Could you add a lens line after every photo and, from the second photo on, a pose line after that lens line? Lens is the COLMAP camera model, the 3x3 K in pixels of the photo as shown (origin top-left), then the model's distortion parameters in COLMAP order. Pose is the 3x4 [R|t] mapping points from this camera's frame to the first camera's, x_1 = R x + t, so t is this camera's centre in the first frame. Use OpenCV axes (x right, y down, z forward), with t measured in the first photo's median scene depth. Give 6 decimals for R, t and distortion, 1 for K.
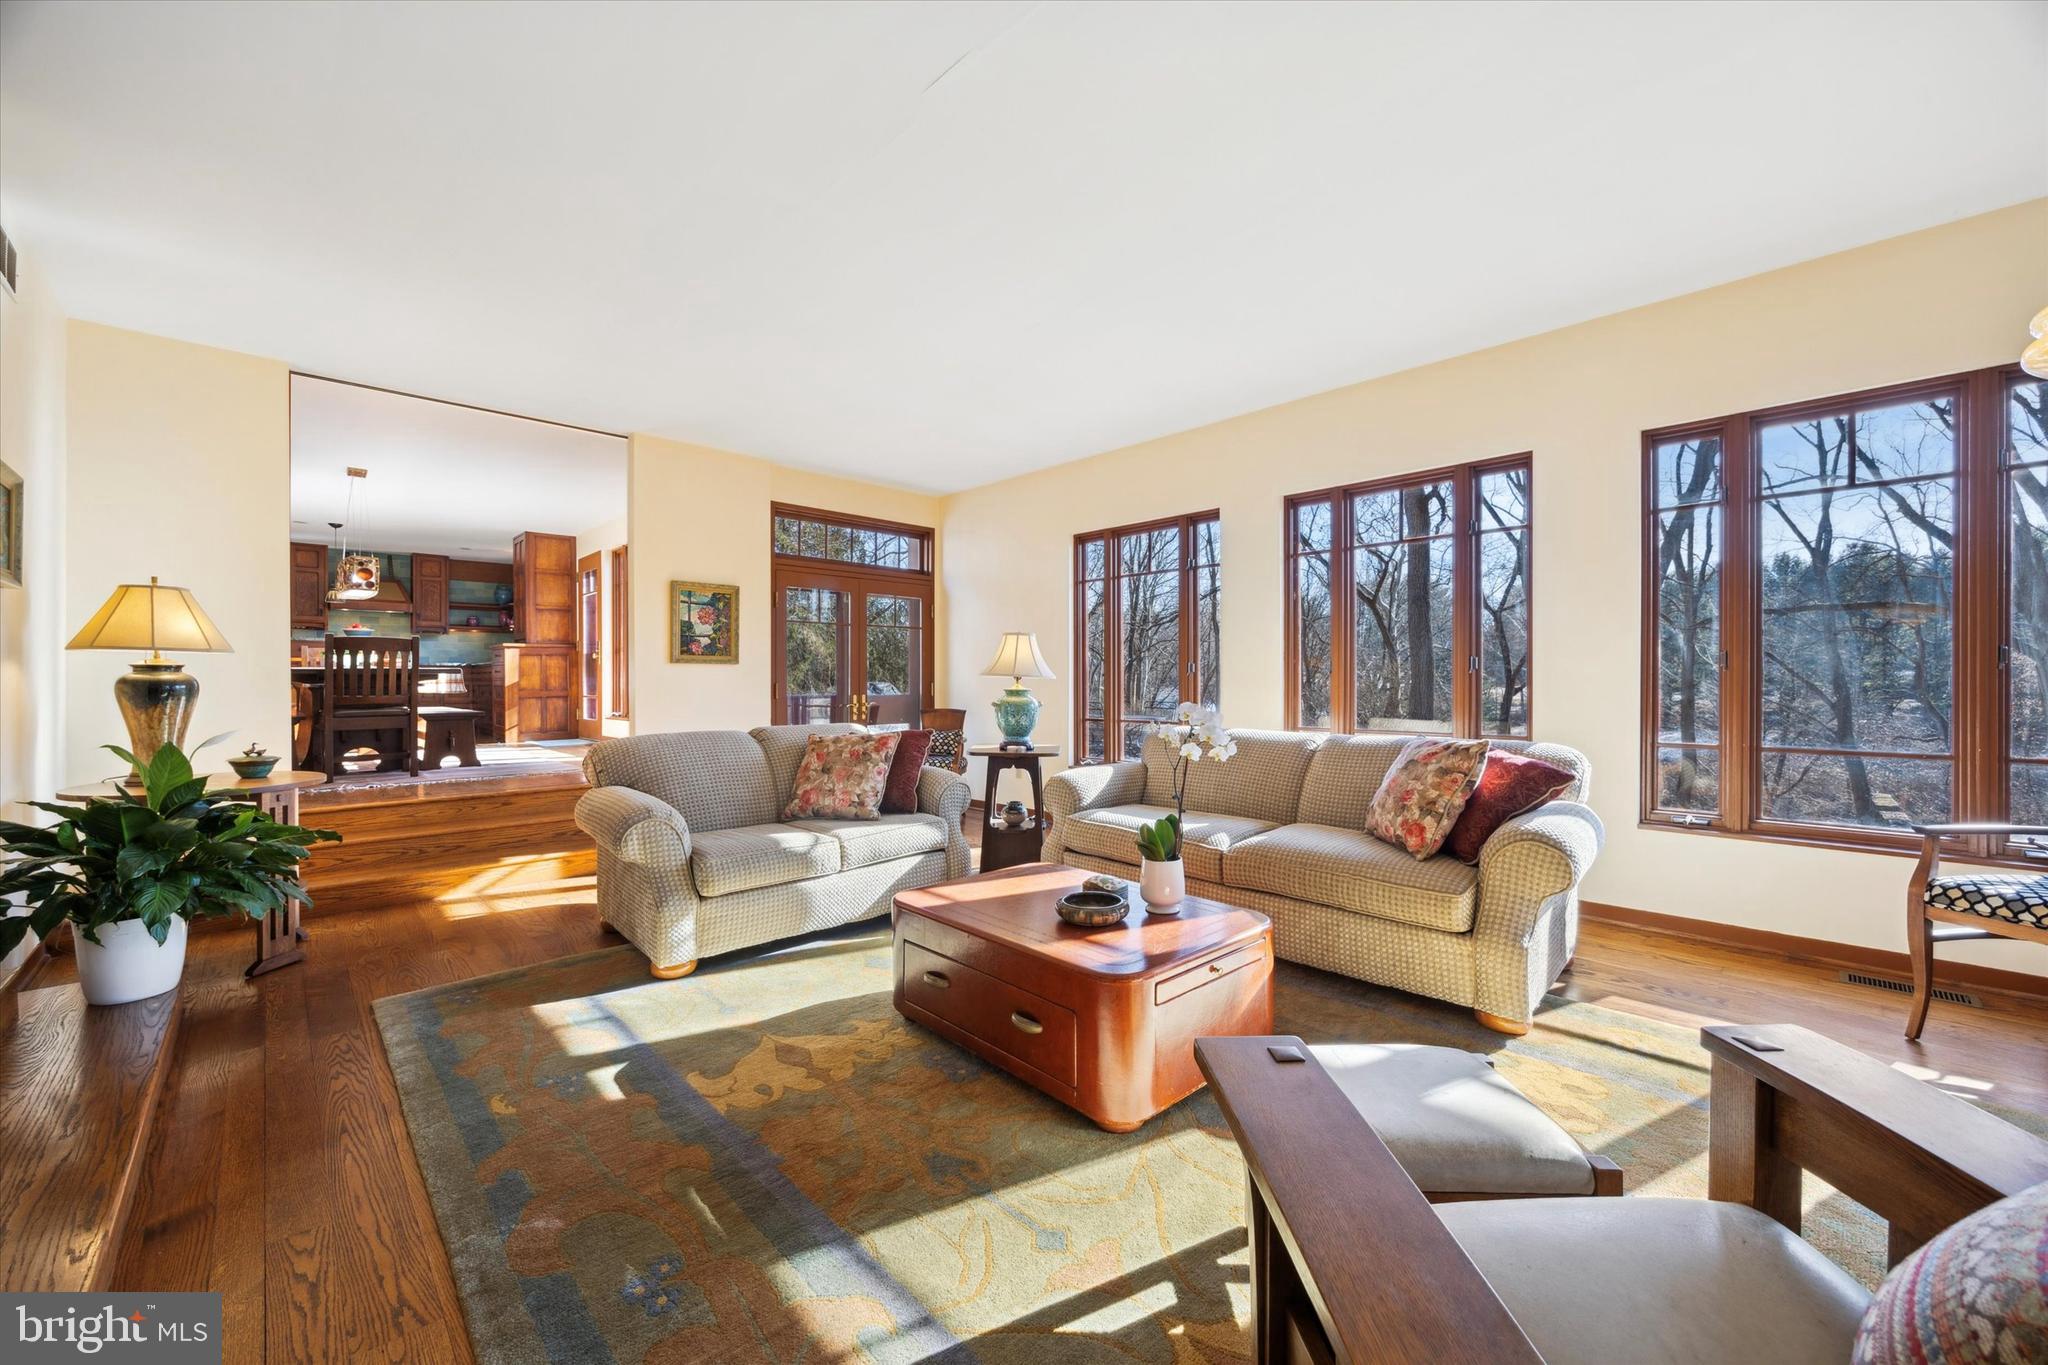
lens RADIAL K [[797.9, 0, 1030.1], [0, 797.9, 678.9], [0, 0, 1]] dist [-0.006484, -0.000386]
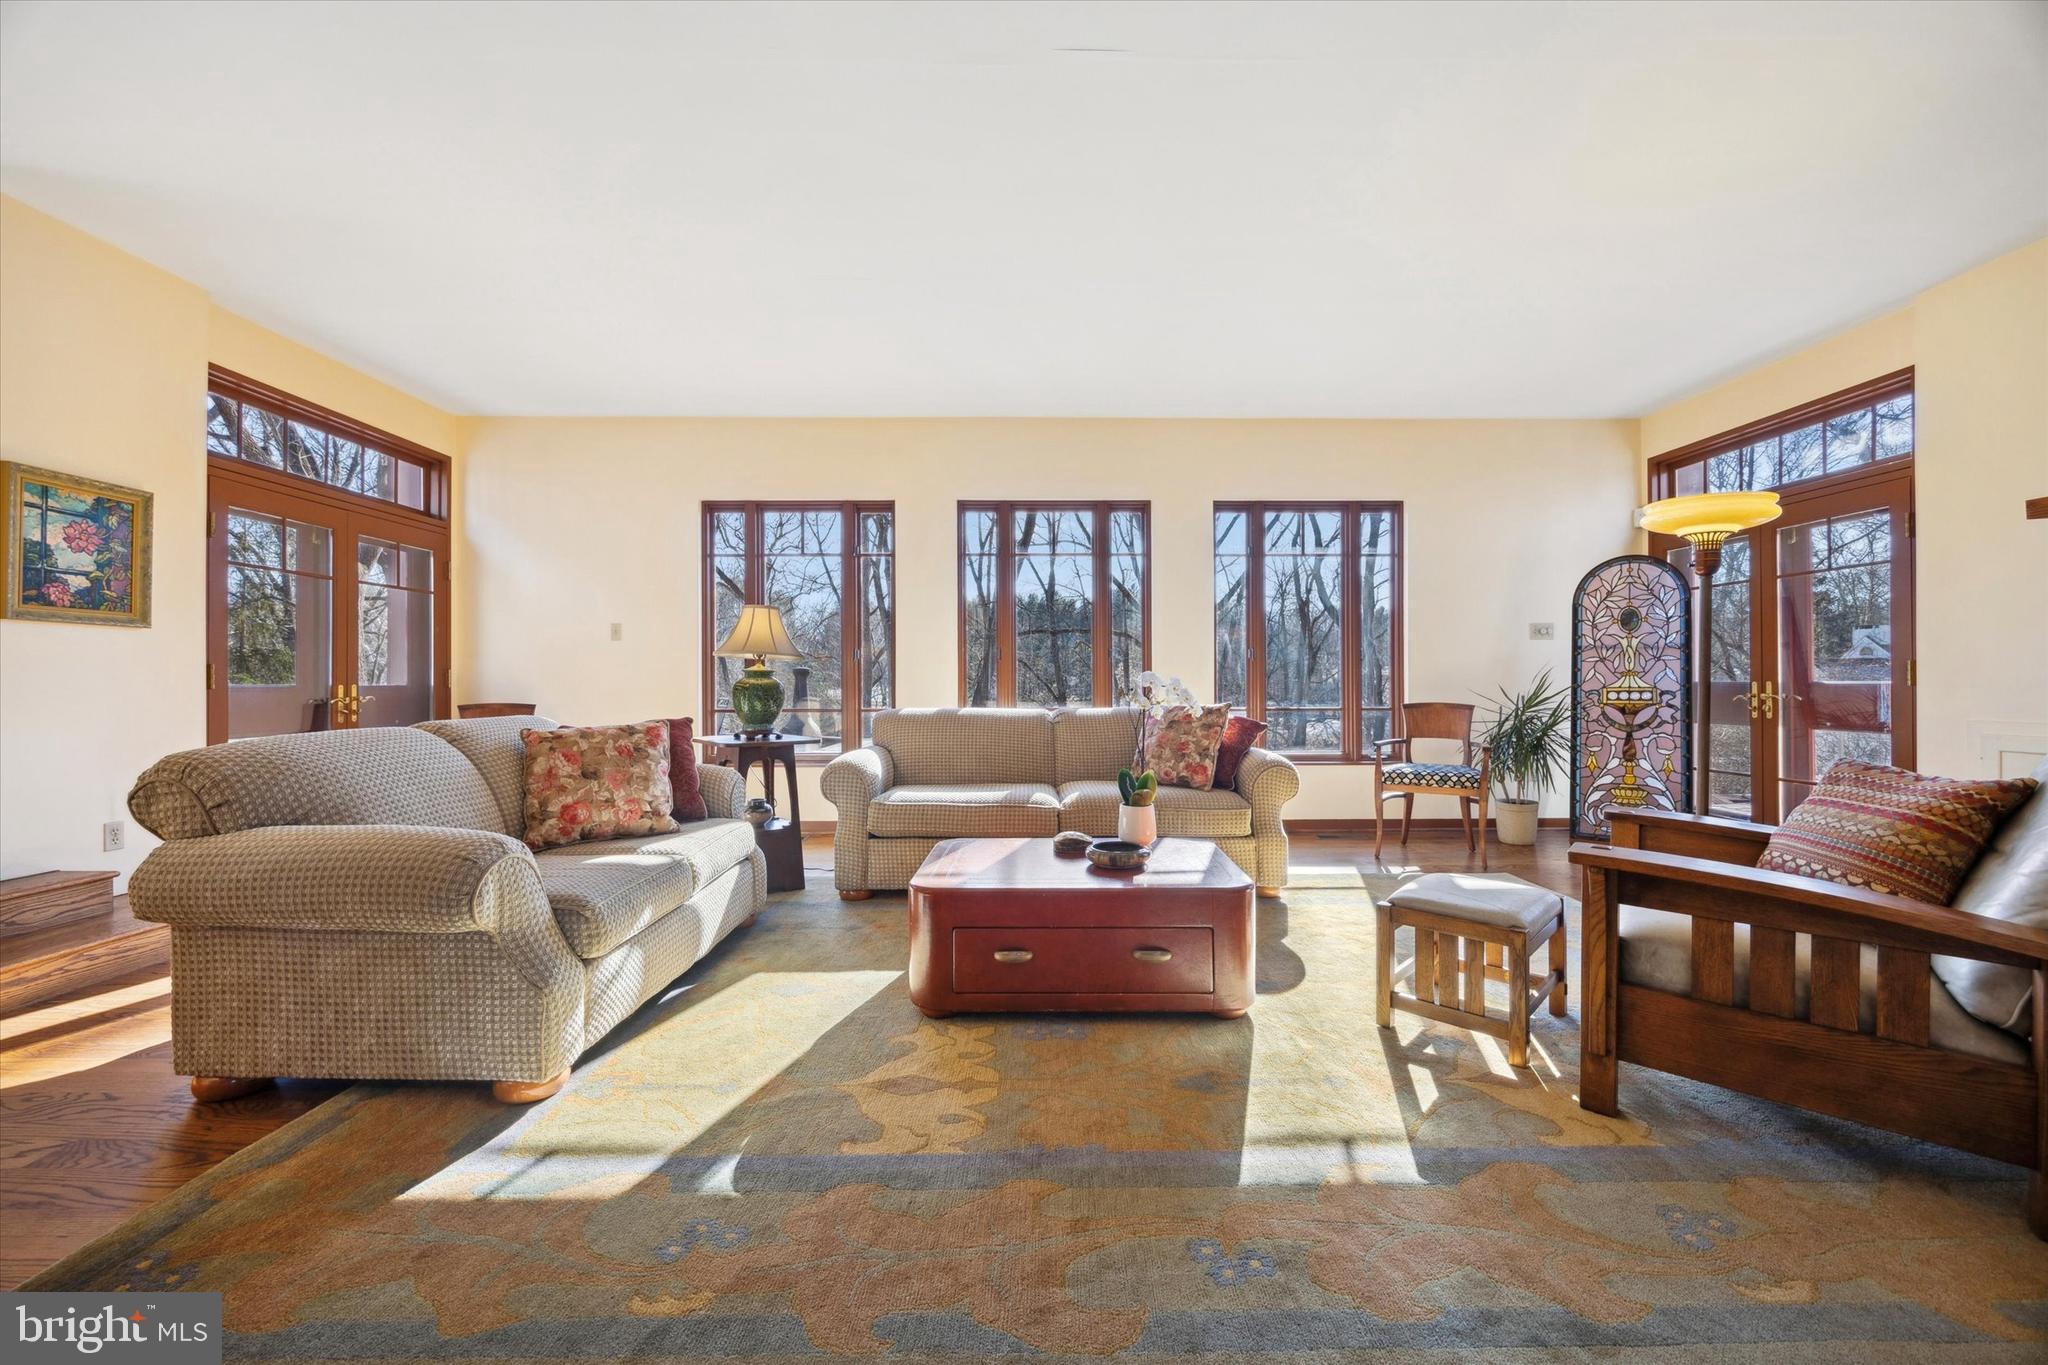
lens RADIAL K [[797.9, 0, 1032.1], [0, 797.9, 683.9], [0, 0, 1]] dist [-0.006484, -0.000386]
pose [[0.674628, 0.001060, 0.738157, -0.410369], [0.000066, 0.999999, -0.001496, 0.025930], [-0.738158, 0.001058, 0.674627, 0.168246]]
